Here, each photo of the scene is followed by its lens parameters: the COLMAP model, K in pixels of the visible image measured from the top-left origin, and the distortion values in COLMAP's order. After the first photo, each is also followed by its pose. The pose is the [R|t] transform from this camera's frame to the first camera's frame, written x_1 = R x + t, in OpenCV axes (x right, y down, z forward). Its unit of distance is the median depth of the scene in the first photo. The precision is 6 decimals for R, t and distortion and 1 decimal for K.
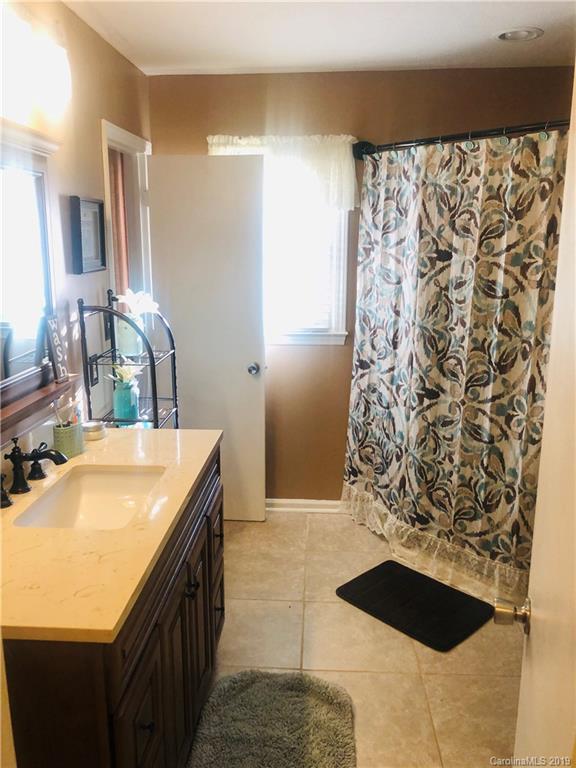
lens RADIAL K [[627.1, 0, 290.1], [0, 627.1, 385.6], [0, 0, 1]] dist [0.013470, -0.000730]
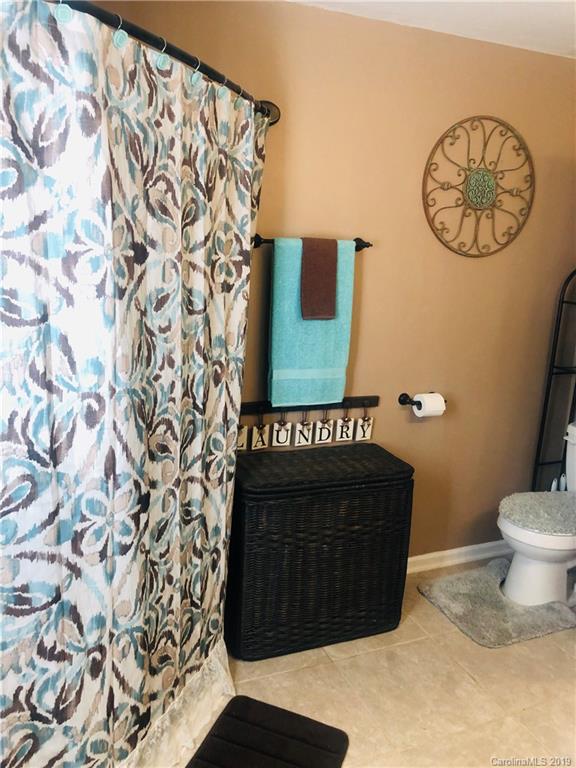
lens RADIAL K [[627.1, 0, 289.8], [0, 627.1, 376.5], [0, 0, 1]] dist [0.013470, -0.000730]
pose [[-0.431748, -0.209445, 0.877340, -0.313998], [0.163449, 0.938398, 0.304456, -0.253364], [-0.887061, 0.274849, -0.370918, 1.125053]]
